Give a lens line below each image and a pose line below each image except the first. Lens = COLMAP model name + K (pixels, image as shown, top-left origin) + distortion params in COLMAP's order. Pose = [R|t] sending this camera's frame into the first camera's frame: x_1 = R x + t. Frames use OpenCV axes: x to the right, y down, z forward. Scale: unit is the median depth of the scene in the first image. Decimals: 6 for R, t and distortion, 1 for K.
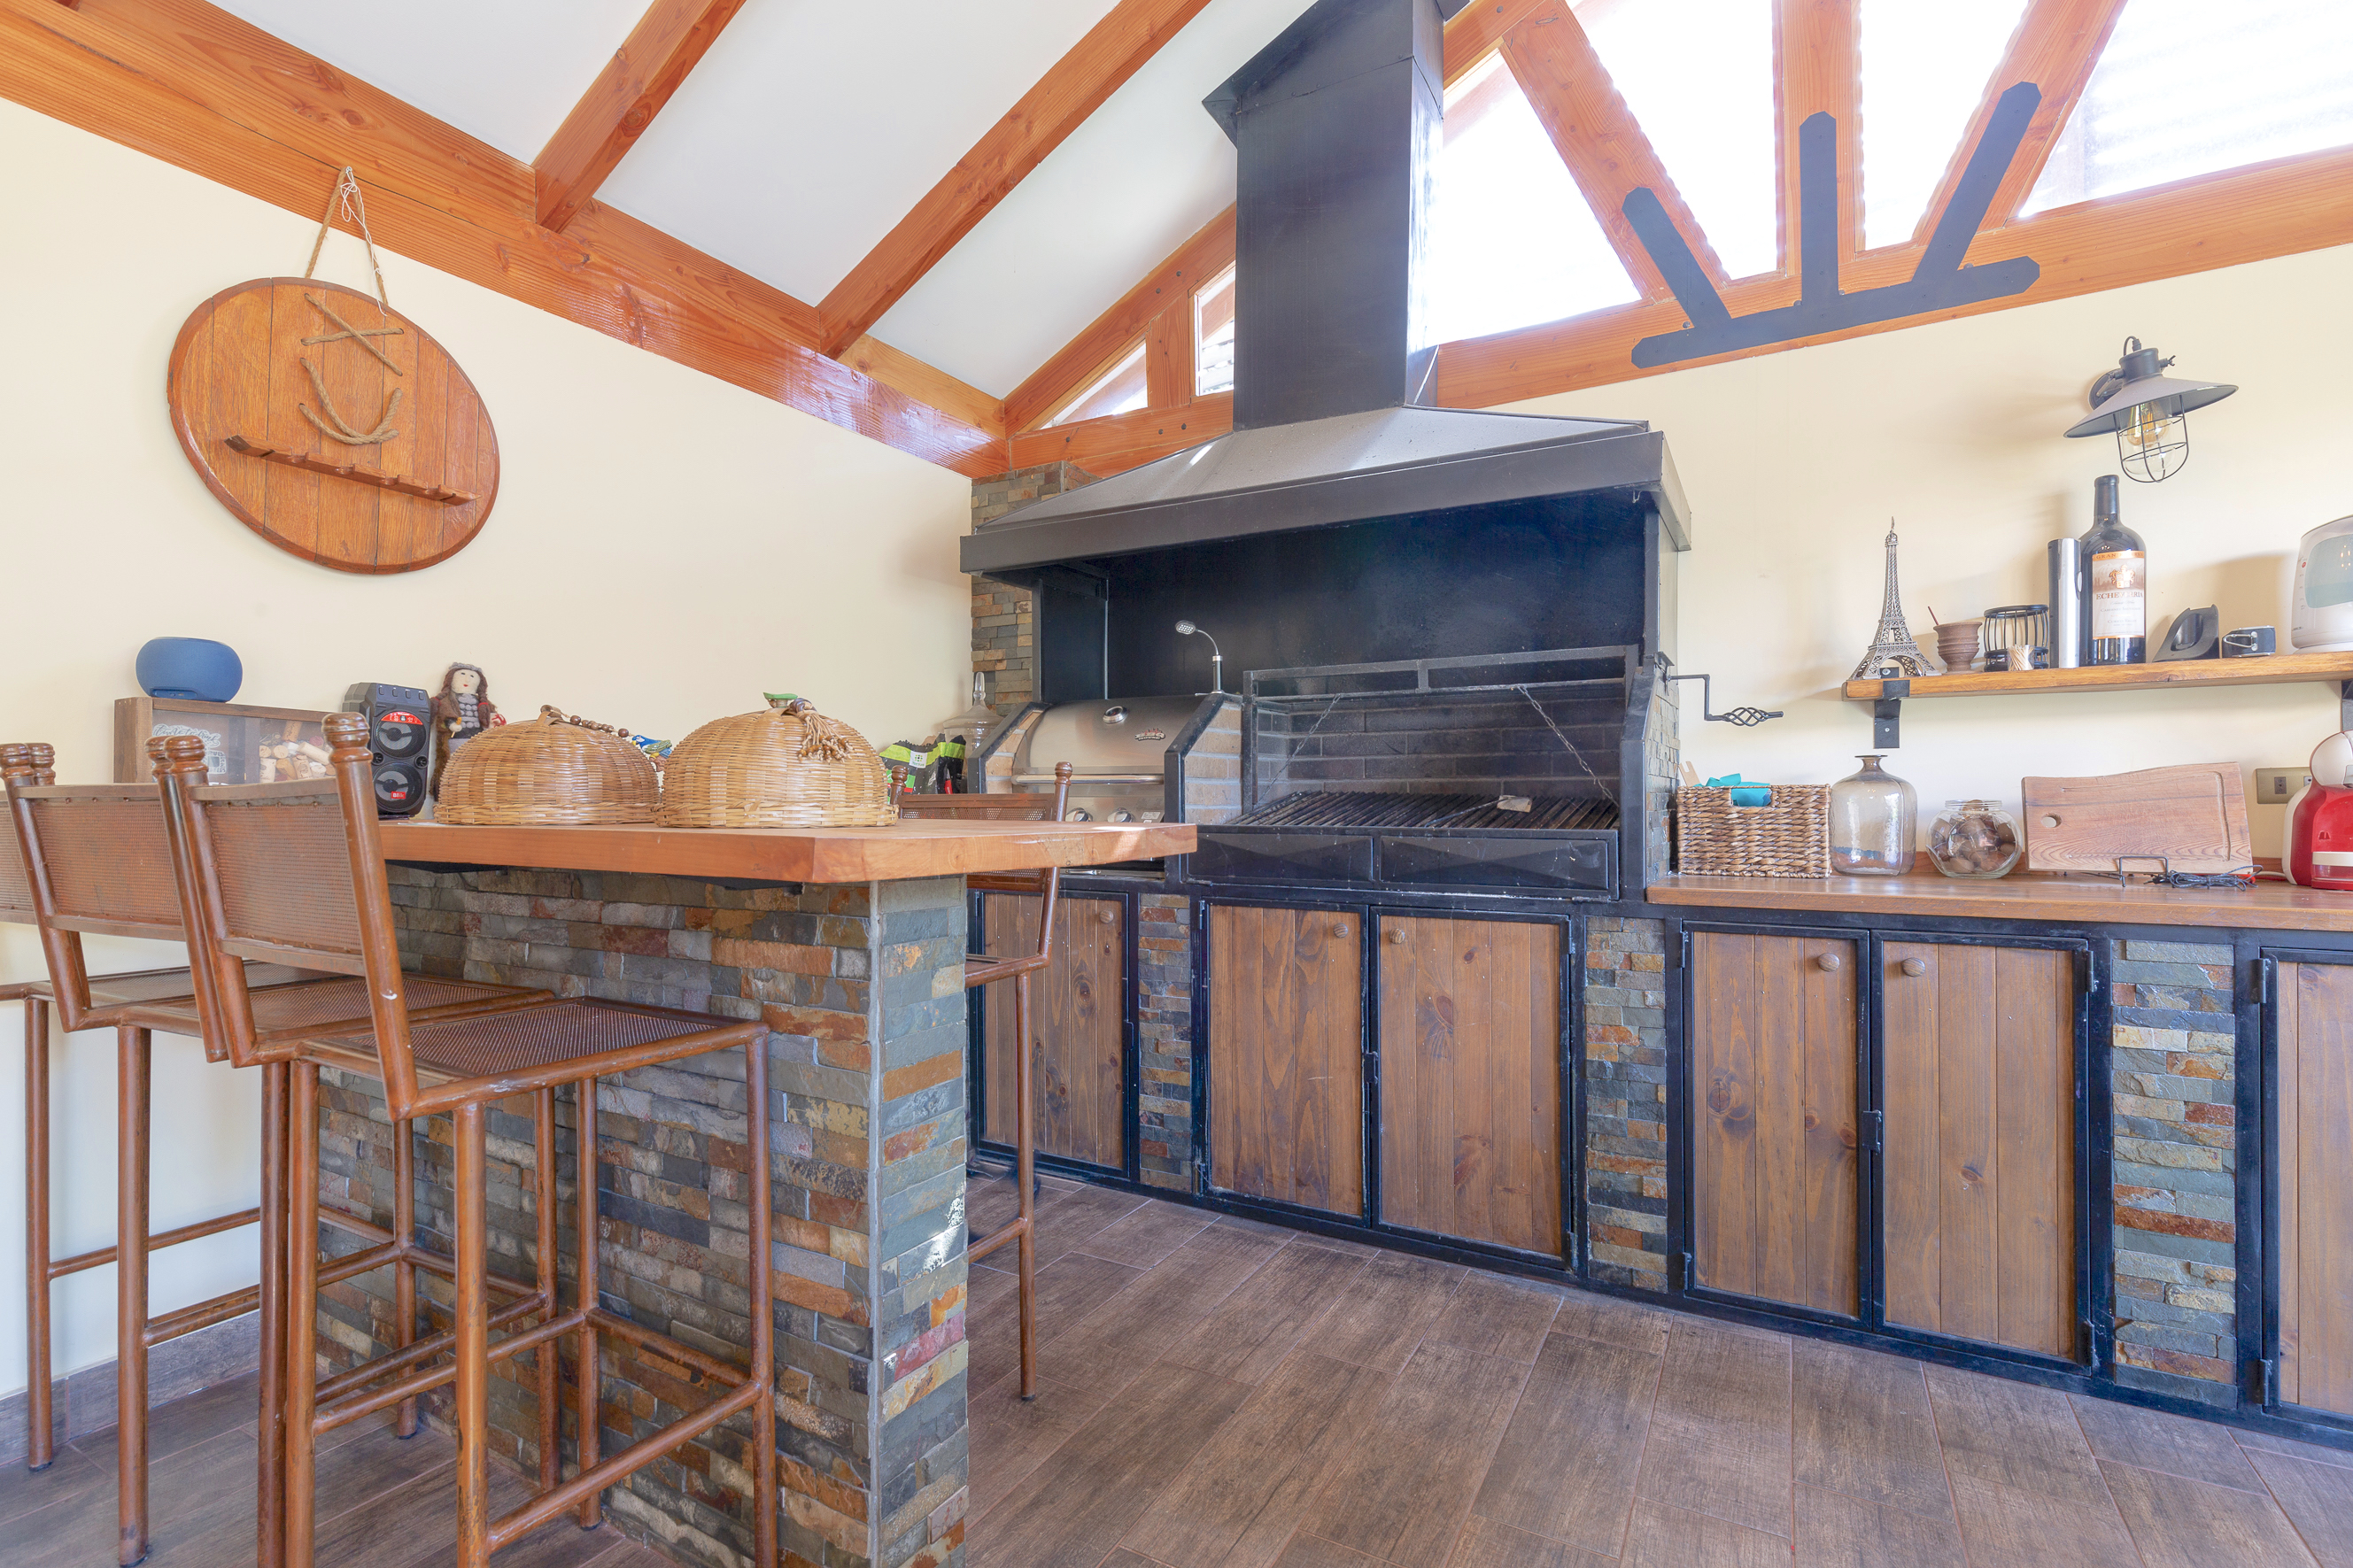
lens RADIAL K [[1085.7, 0, 1181.0], [0, 1085.7, 801.4], [0, 0, 1]] dist [0.009567, -0.002717]
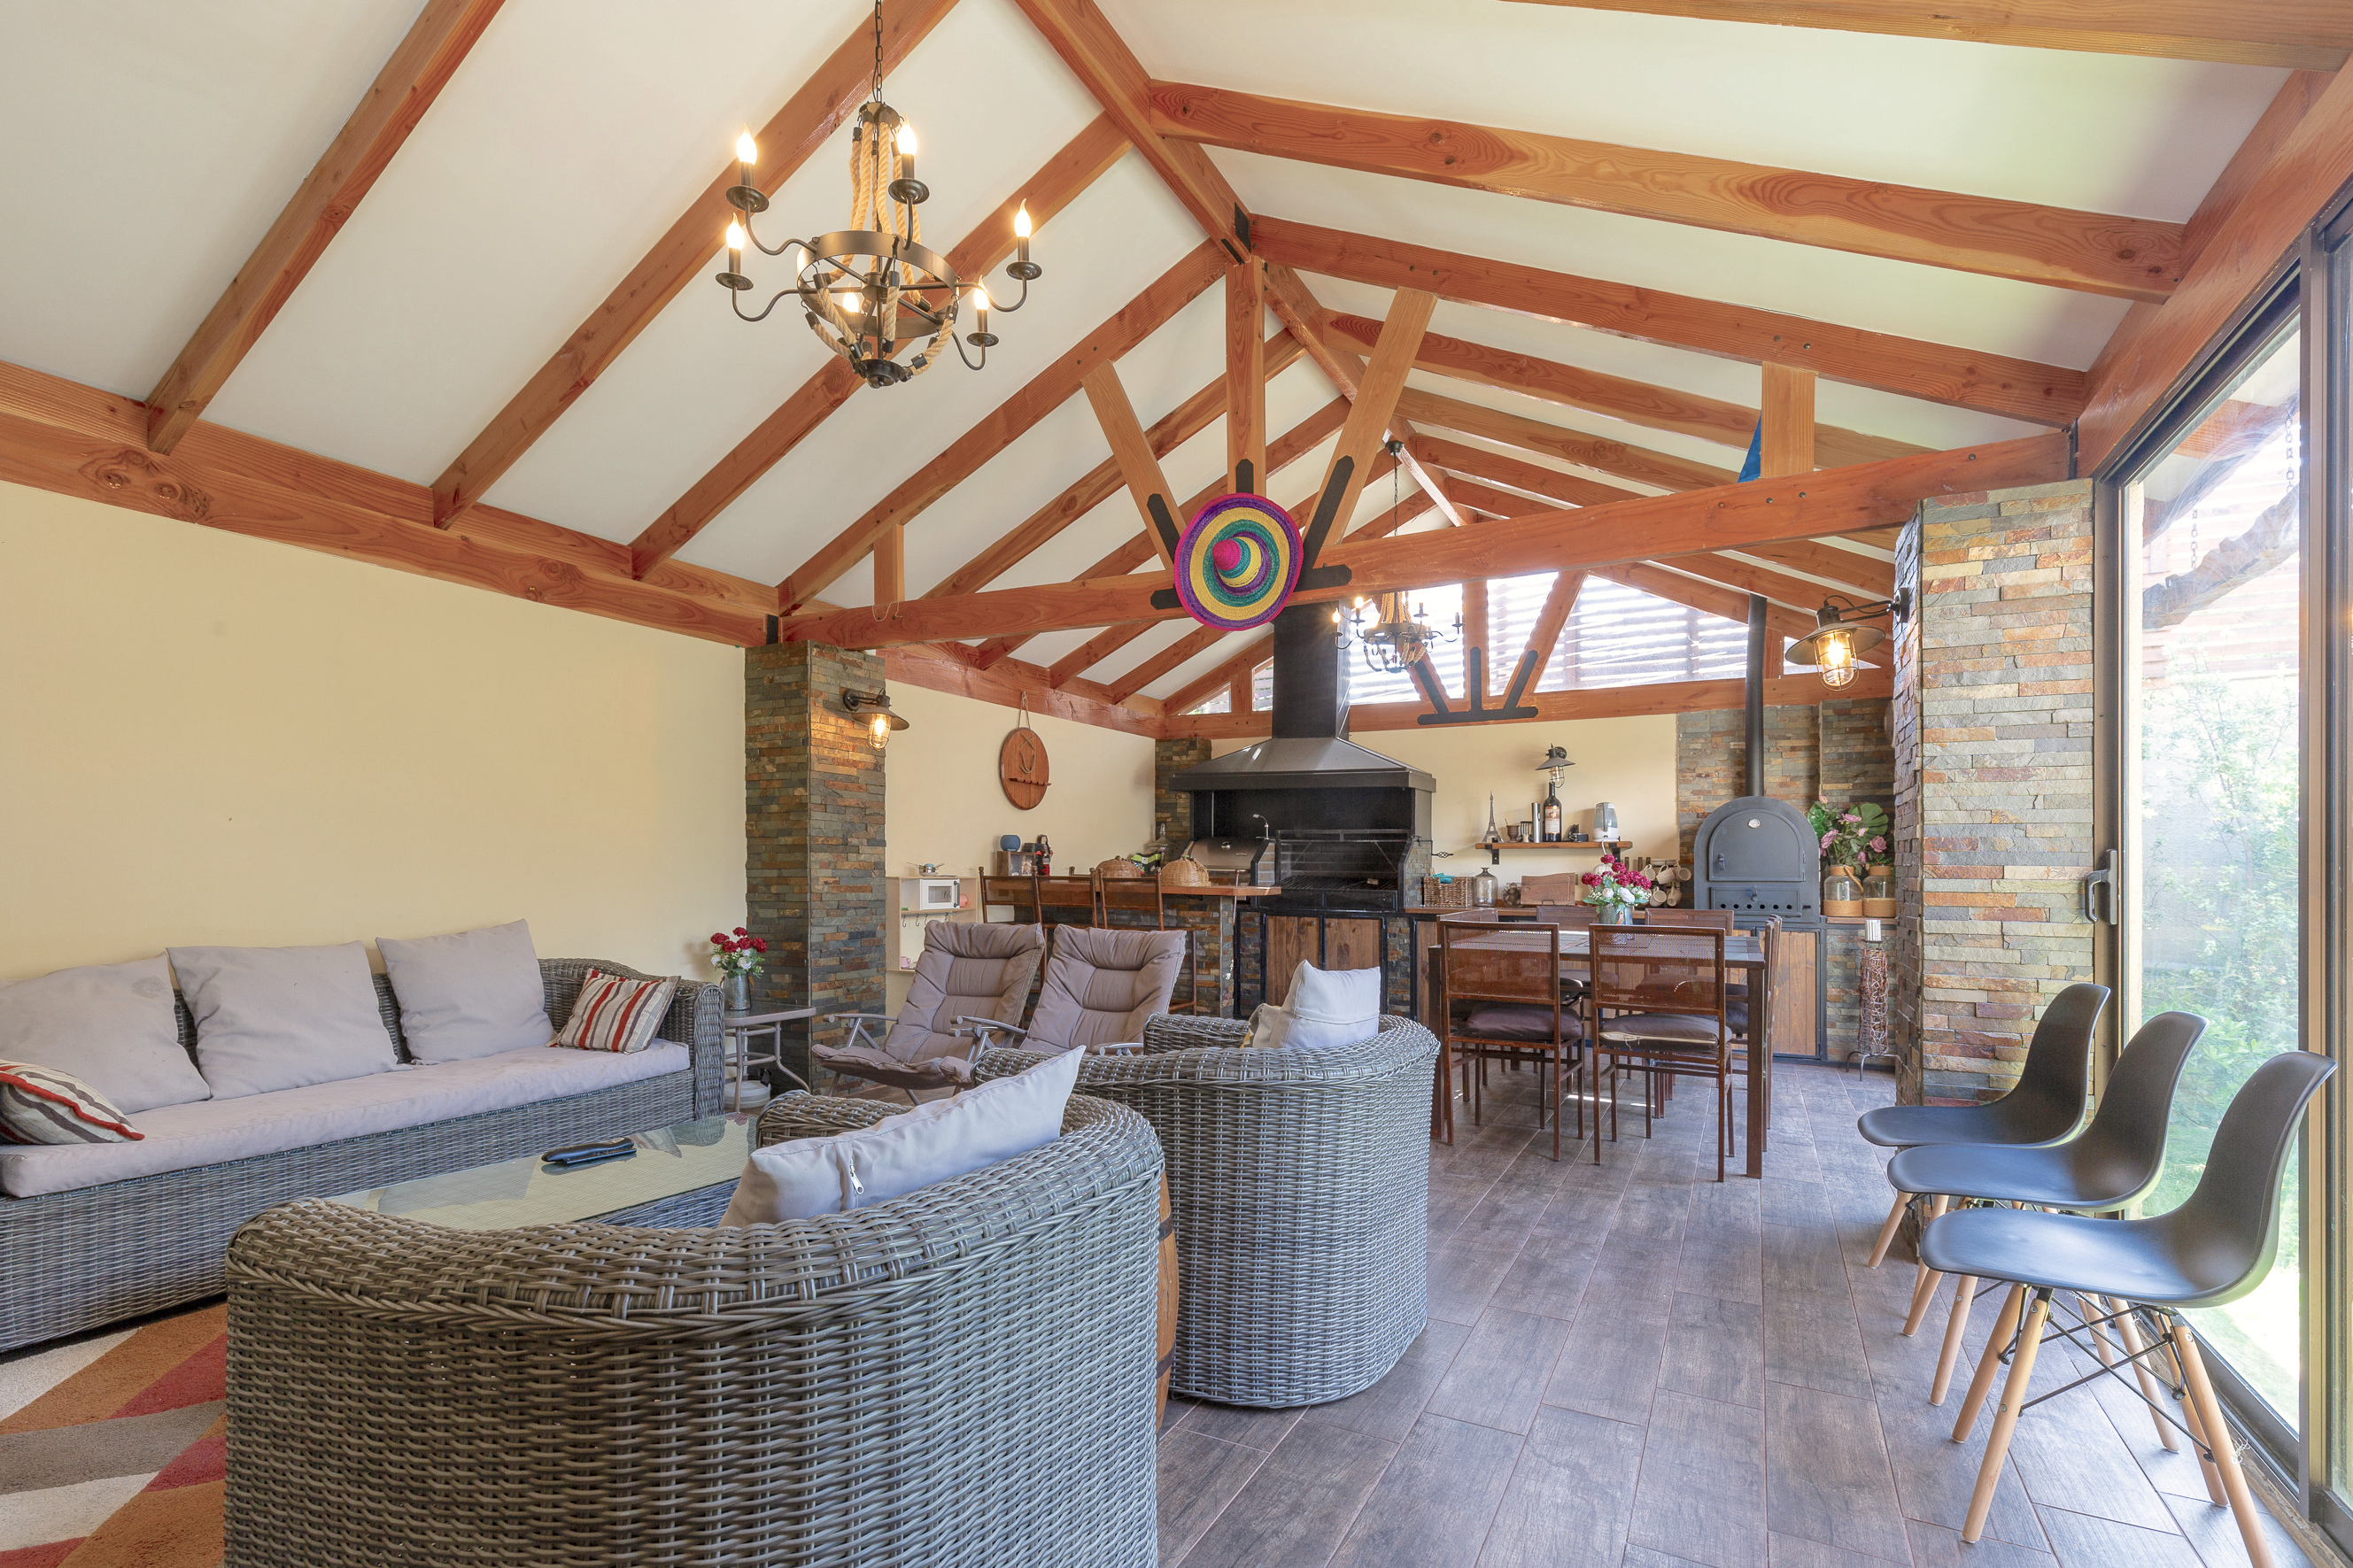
lens RADIAL K [[1085.7, 0, 1165.6], [0, 1085.7, 793.6], [0, 0, 1]] dist [0.009567, -0.002717]
pose [[0.999800, 0.013575, 0.014685, -0.343811], [-0.012566, 0.997689, -0.066770, -0.037554], [-0.015557, 0.066573, 0.997660, -2.245052]]
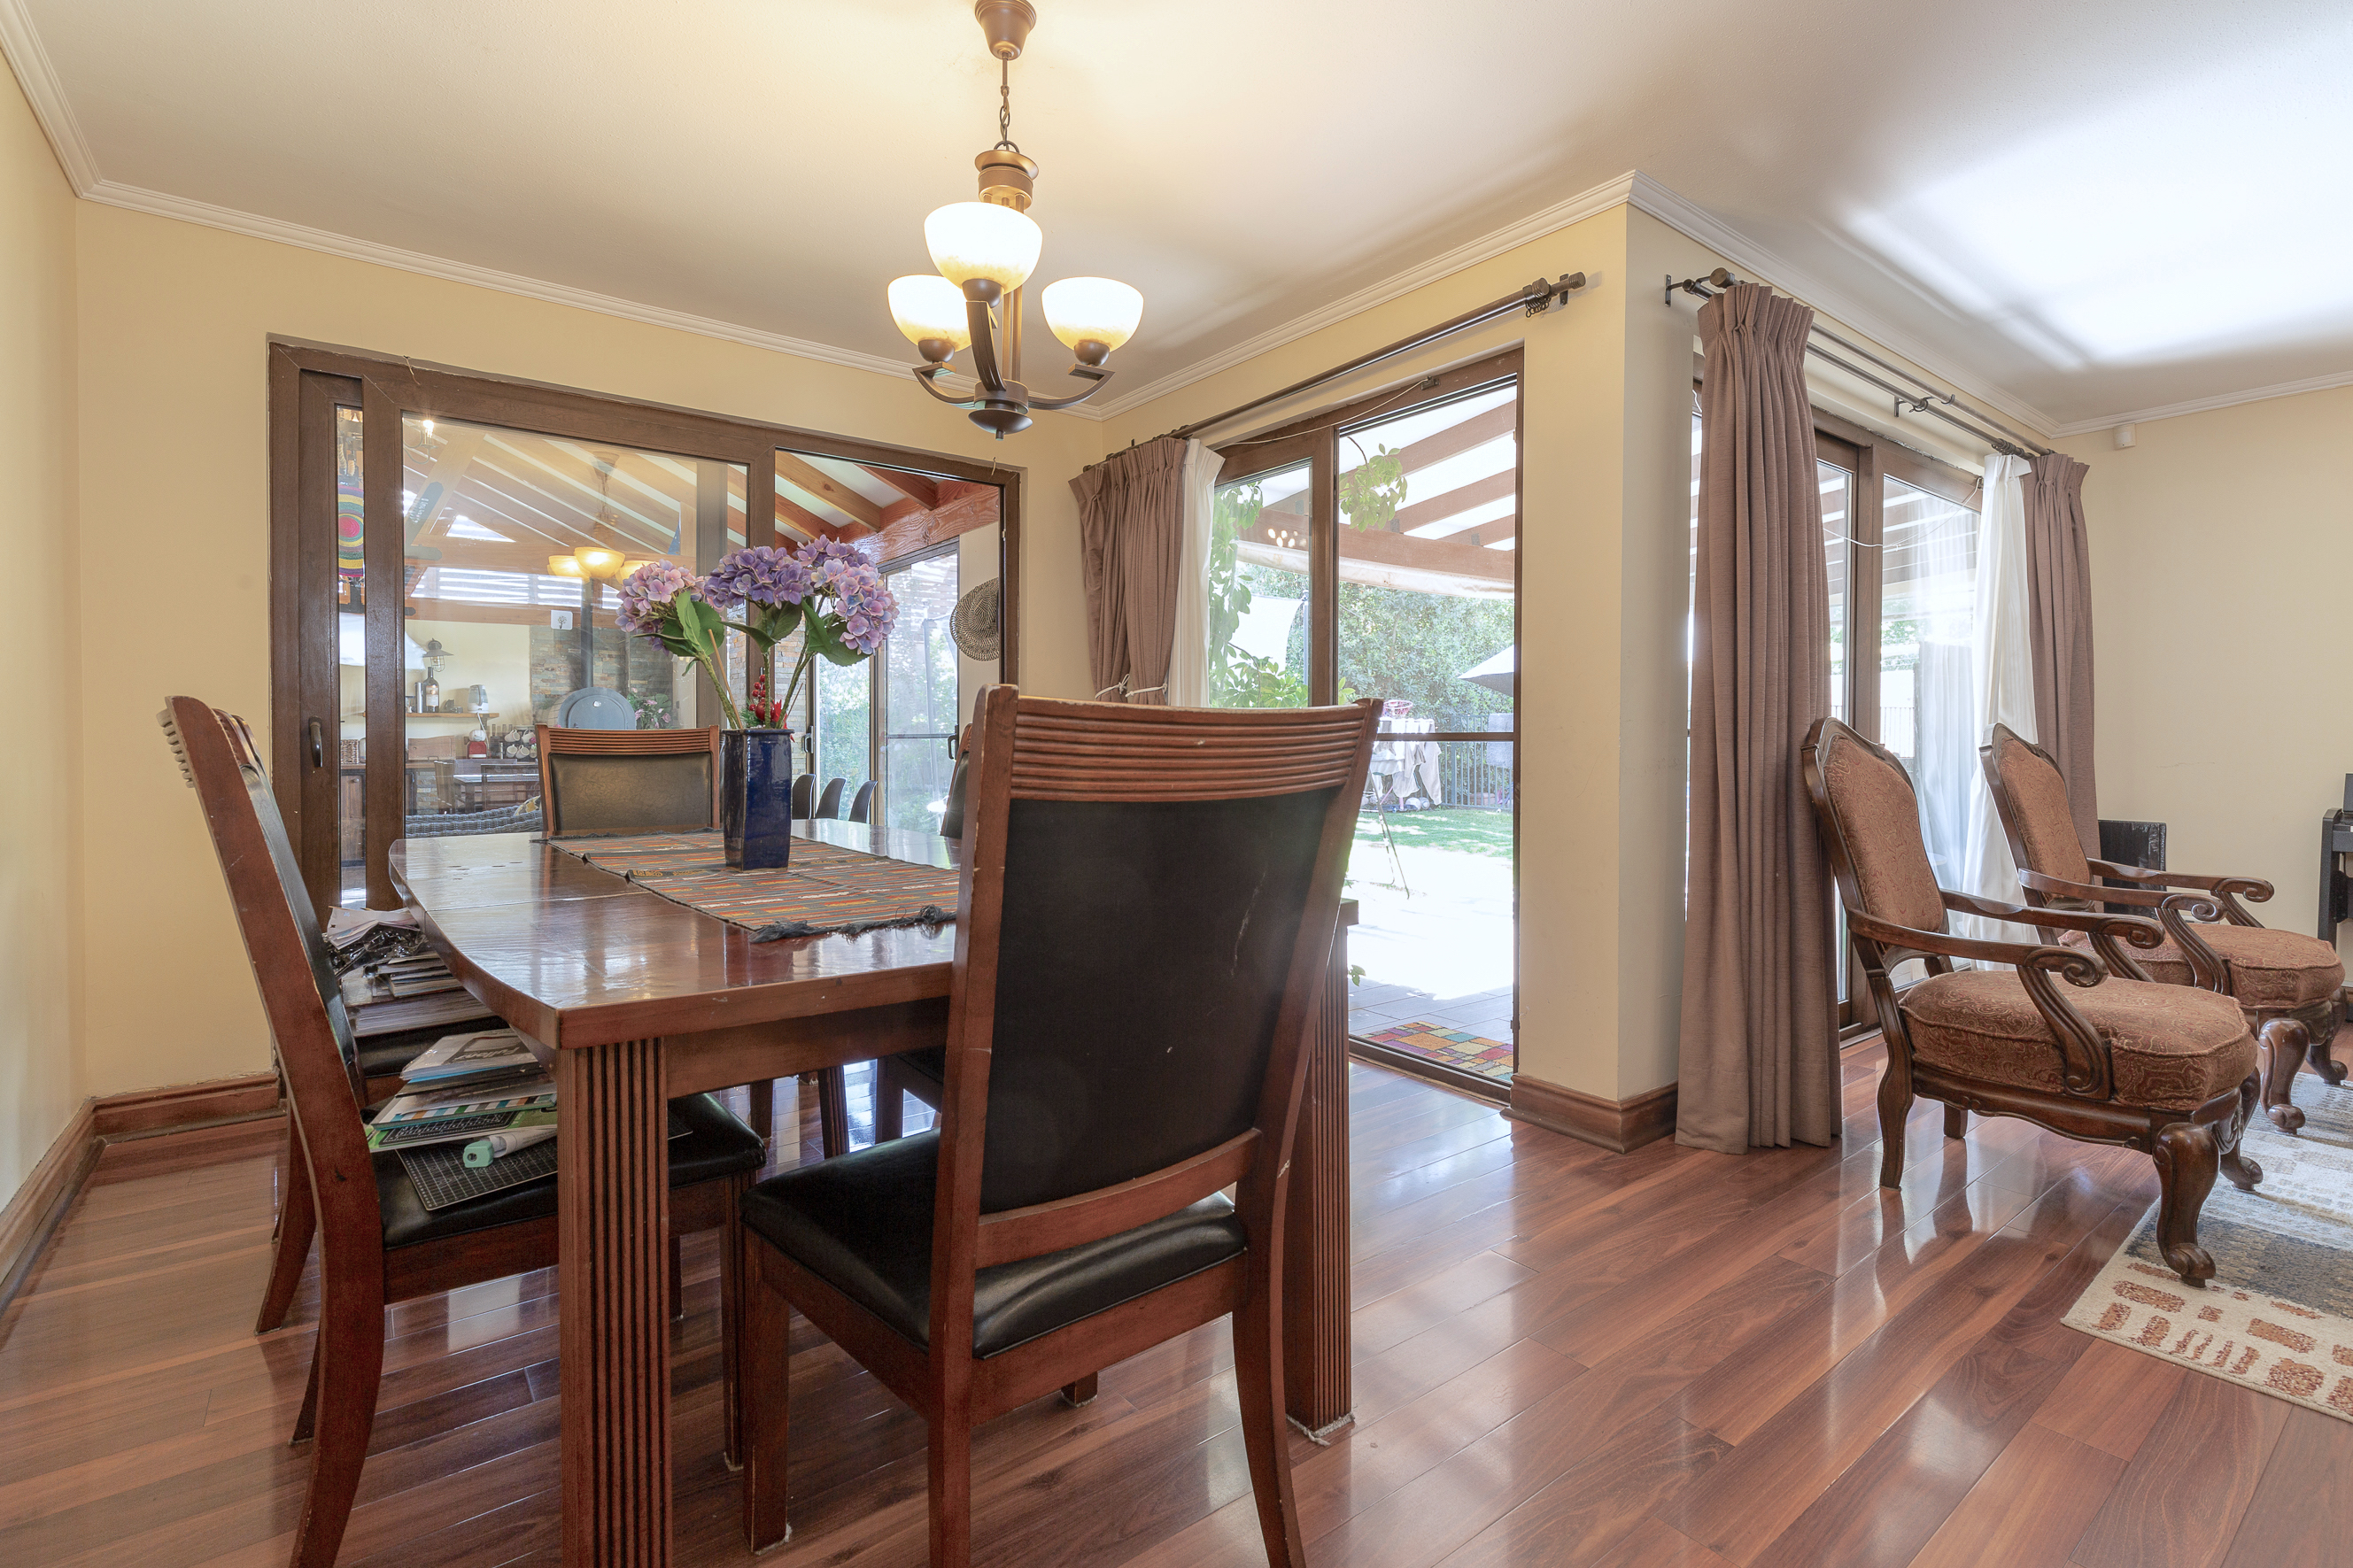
lens RADIAL K [[1085.7, 0, 1221.3], [0, 1085.7, 749.1], [0, 0, 1]] dist [0.009567, -0.002717]
pose [[0.366985, -0.009798, 0.930175, -2.040343], [-0.004224, 0.999917, 0.012199, -0.046356], [-0.930217, -0.008406, 0.366913, -3.540625]]
